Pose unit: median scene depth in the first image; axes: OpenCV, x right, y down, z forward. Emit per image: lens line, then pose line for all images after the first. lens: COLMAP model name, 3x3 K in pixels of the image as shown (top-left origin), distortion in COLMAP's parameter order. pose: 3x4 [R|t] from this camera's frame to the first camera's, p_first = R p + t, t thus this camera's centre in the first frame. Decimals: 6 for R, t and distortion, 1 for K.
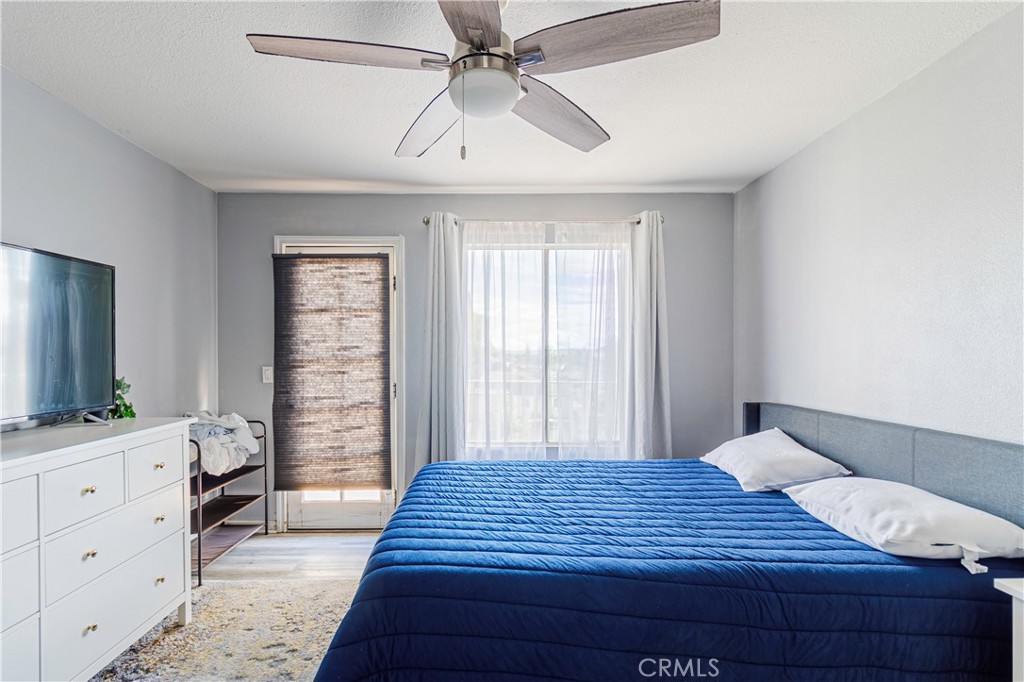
lens RADIAL K [[472.9, 0, 474.1], [0, 472.9, 353.5], [0, 0, 1]] dist [-0.002385, 0.000045]
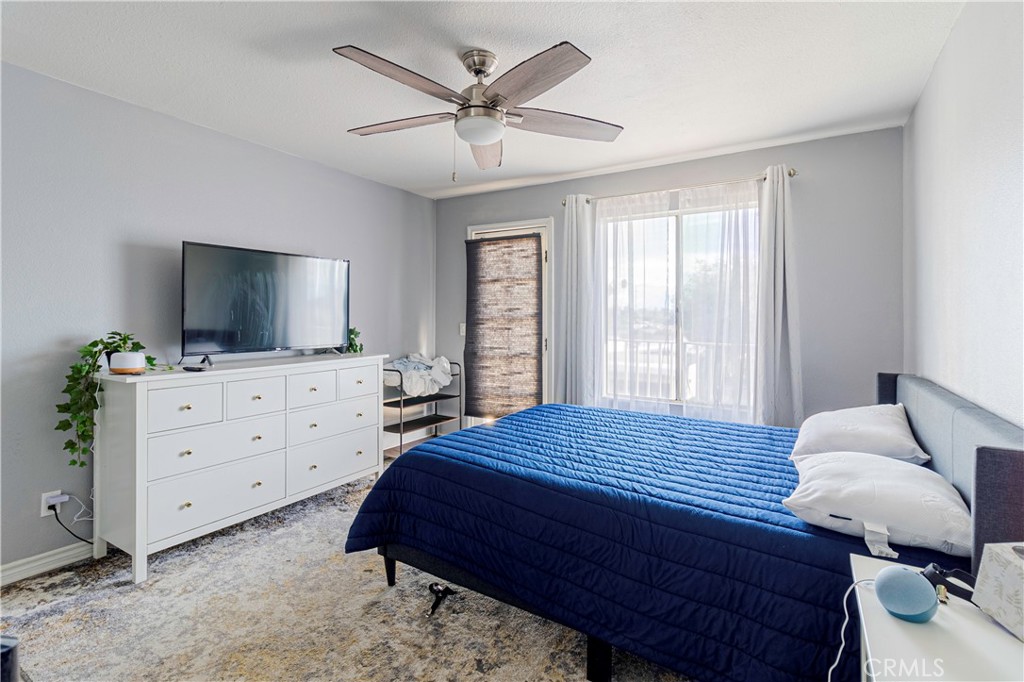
lens RADIAL K [[455.9, 0, 511.3], [0, 455.9, 309.1], [0, 0, 1]] dist [-0.000995, -0.000064]
pose [[0.858263, -0.000518, -0.513210, 0.360185], [-0.005995, 0.999921, -0.011034, 0.000553], [0.513176, 0.012546, 0.858192, -0.051919]]
